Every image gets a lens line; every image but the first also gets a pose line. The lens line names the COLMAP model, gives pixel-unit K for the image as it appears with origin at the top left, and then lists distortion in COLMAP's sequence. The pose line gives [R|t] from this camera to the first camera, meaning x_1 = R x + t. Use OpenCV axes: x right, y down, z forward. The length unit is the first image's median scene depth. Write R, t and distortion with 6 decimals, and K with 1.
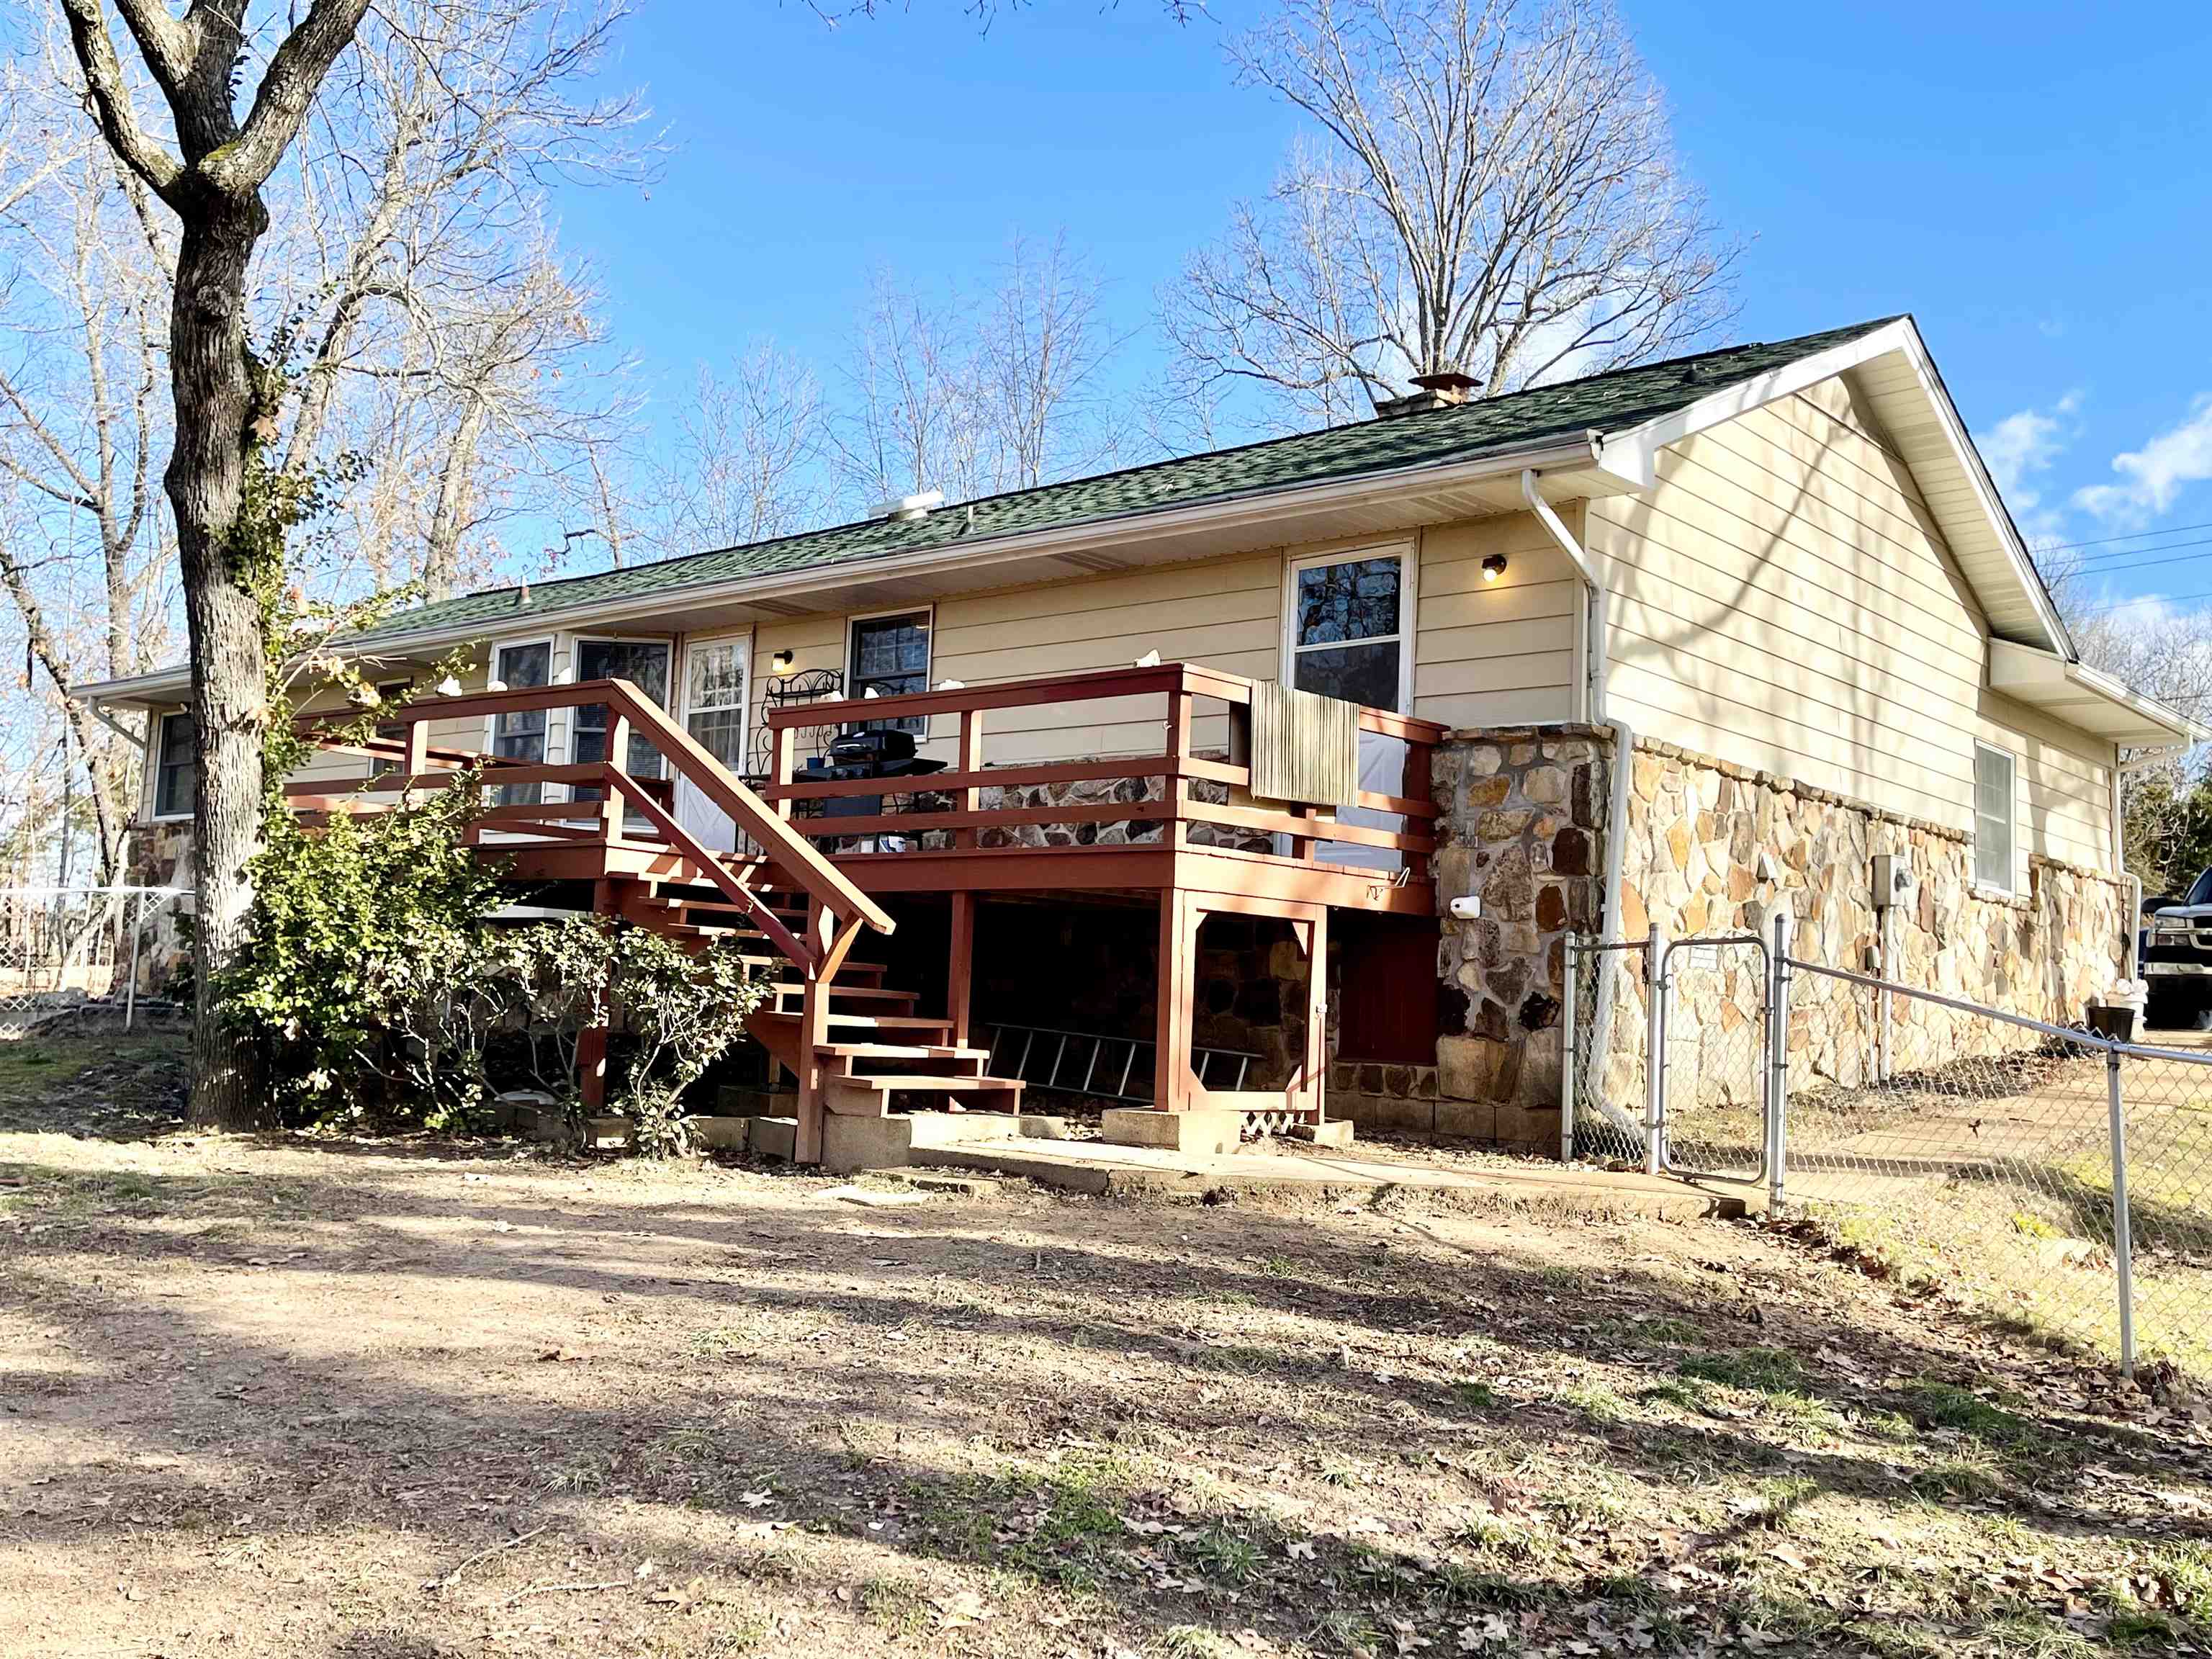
lens RADIAL K [[2006.8, 0, 1102.6], [0, 2006.8, 841.2], [0, 0, 1]] dist [0.091901, -0.099663]
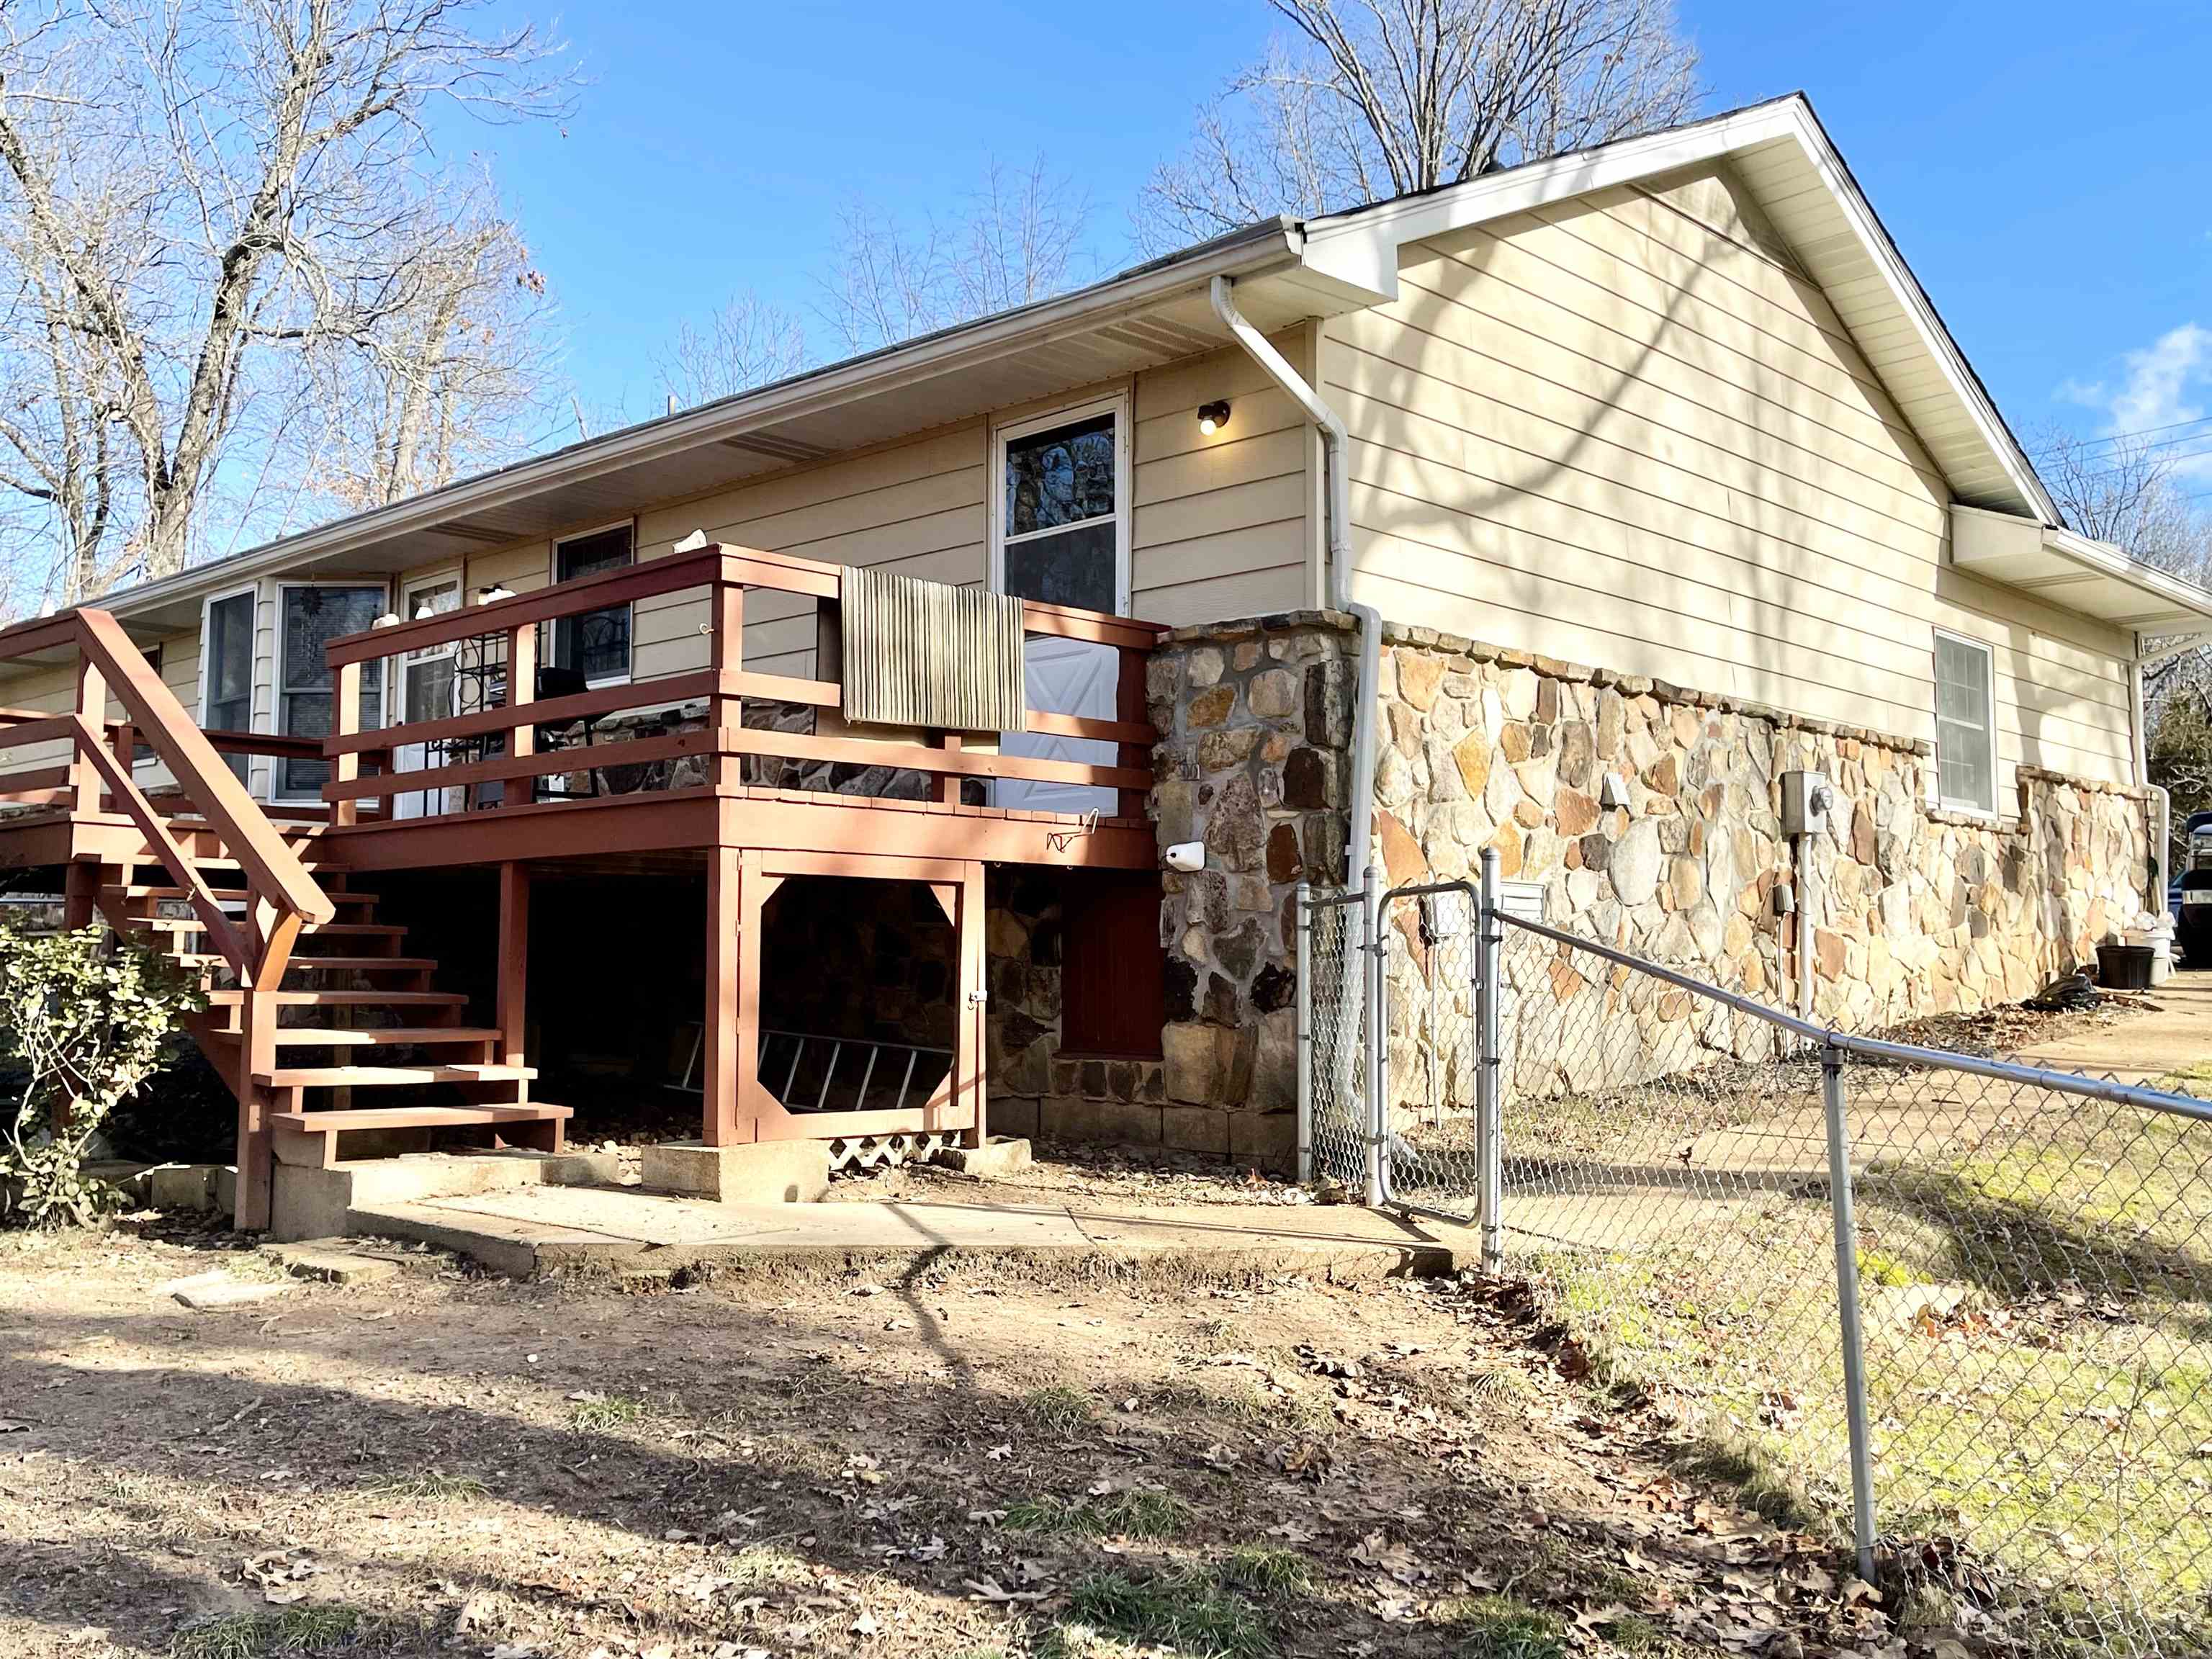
lens RADIAL K [[1995.6, 0, 1106.0], [0, 1995.6, 829.5], [0, 0, 1]] dist [0.107357, -0.152852]
pose [[0.997700, -0.039399, -0.055161, 0.193806], [0.040020, 0.999147, 0.010181, 0.013413], [0.054713, -0.012365, 0.998426, 0.231634]]
